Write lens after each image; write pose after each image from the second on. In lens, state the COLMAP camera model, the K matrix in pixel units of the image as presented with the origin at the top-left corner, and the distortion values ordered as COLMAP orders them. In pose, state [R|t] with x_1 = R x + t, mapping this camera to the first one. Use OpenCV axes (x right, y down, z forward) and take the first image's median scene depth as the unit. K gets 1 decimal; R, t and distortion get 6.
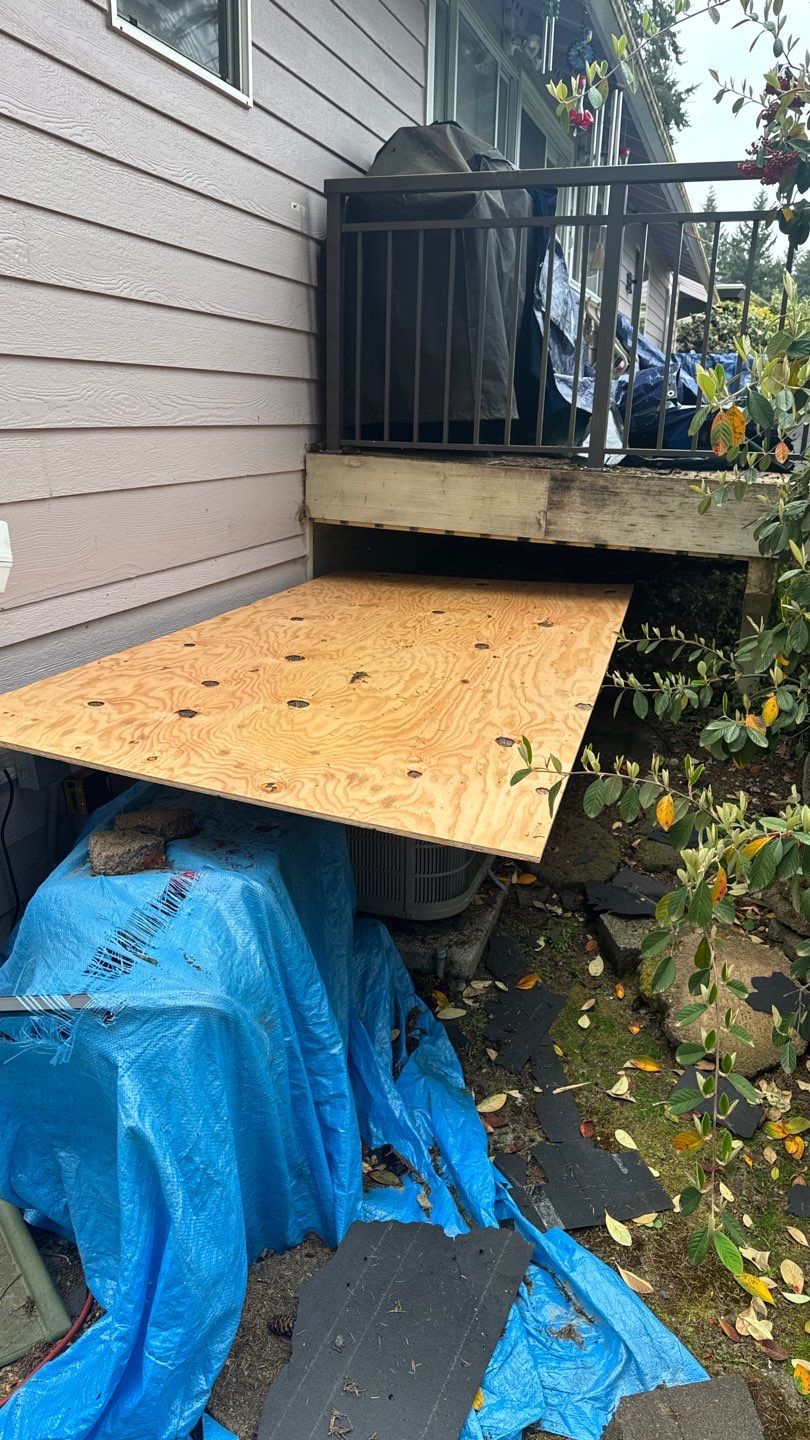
lens RADIAL K [[1069.3, 0, 406.4], [0, 1069.3, 721.5], [0, 0, 1]] dist [0.079027, -0.109488]
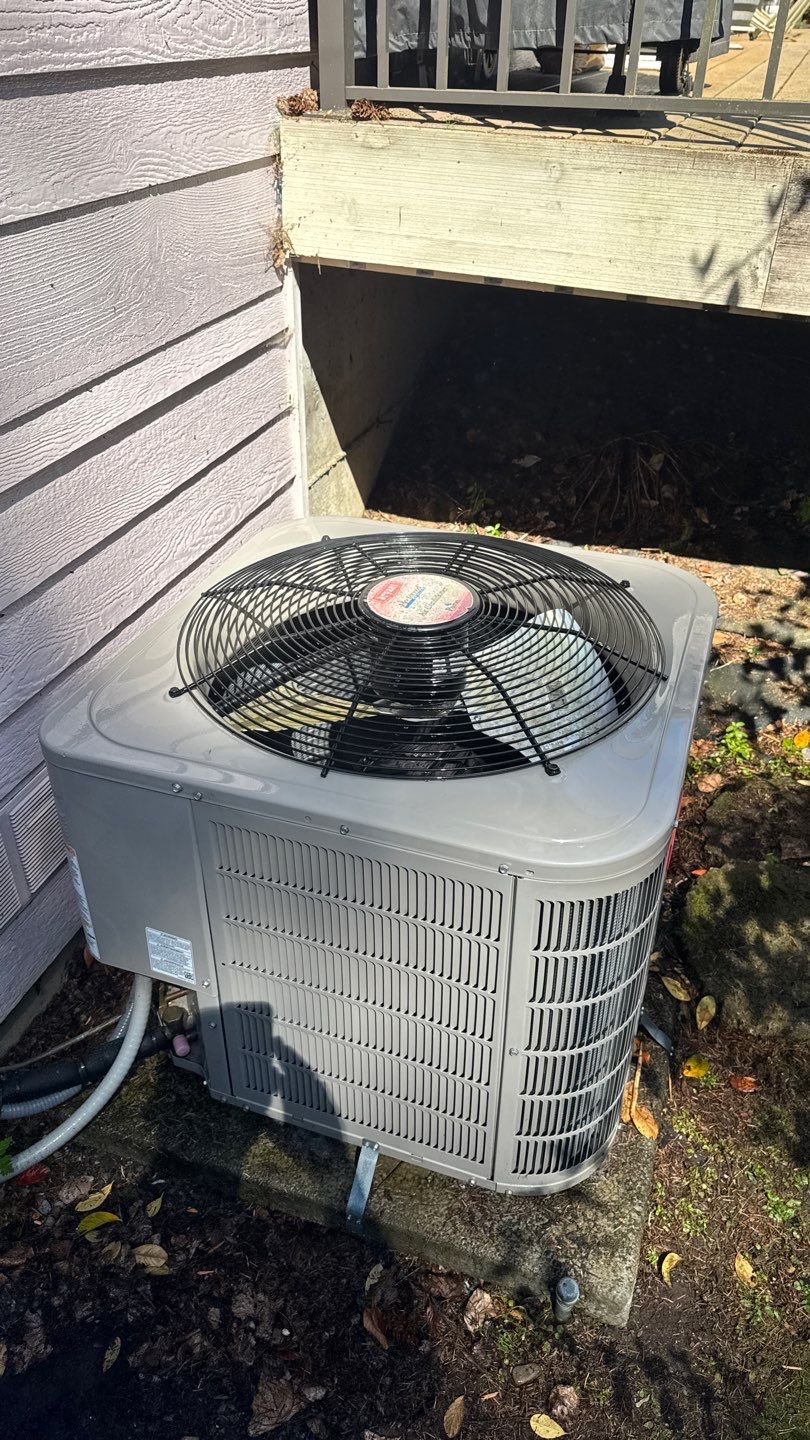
lens RADIAL K [[1069.3, 0, 407.7], [0, 1069.3, 717.3], [0, 0, 1]] dist [0.079027, -0.109488]
pose [[0.999872, -0.003357, -0.015658, -0.029310], [0.007819, 0.955638, 0.294441, -0.141142], [0.013975, -0.294526, 0.955541, 0.469831]]
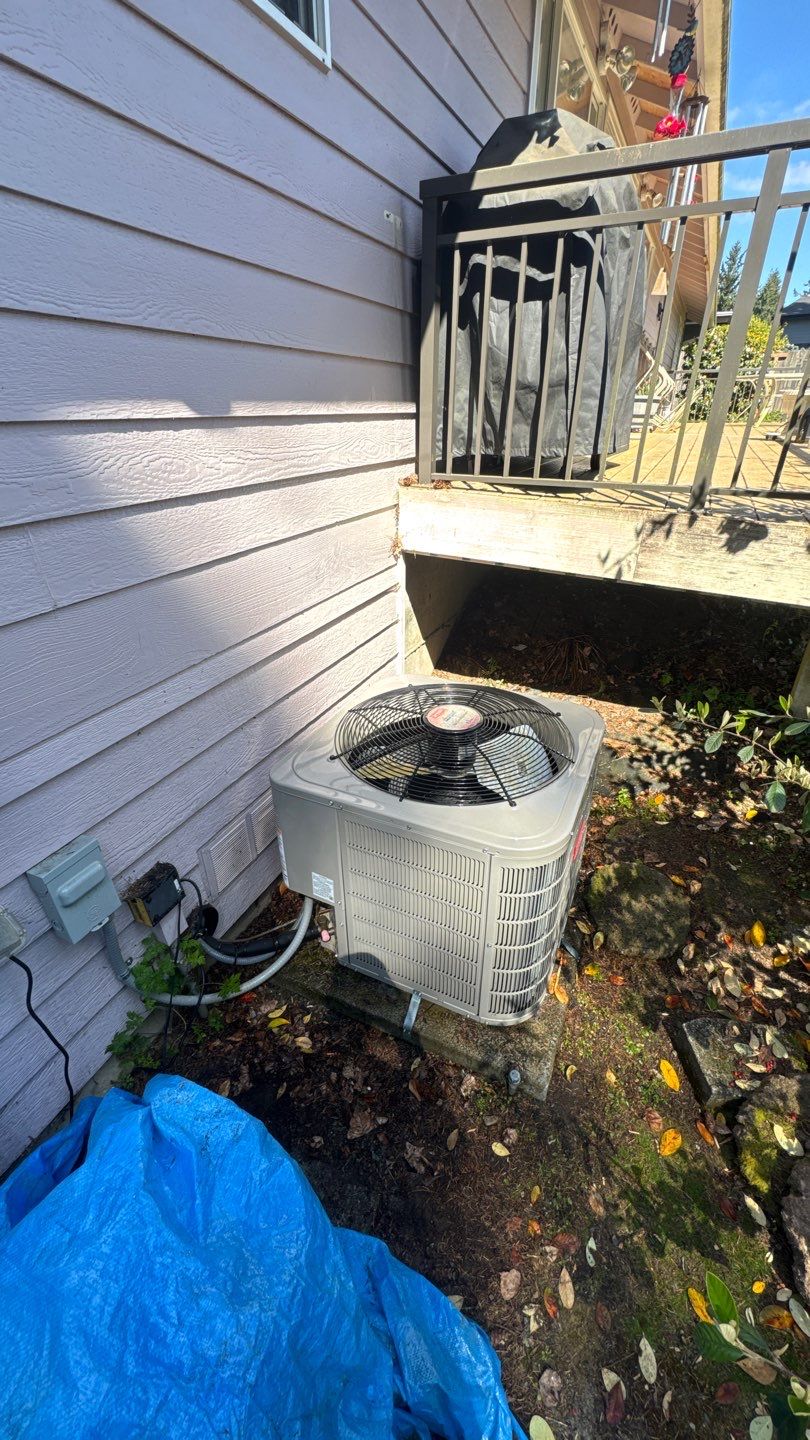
lens RADIAL K [[598.2, 0, 403.1], [0, 598.2, 721.1], [0, 0, 1]] dist [0.001097, -0.000803]
pose [[0.992970, 0.036423, -0.112621, -0.016807], [-0.013356, 0.979879, 0.199146, -0.153534], [0.117609, -0.196242, 0.973477, 0.413850]]
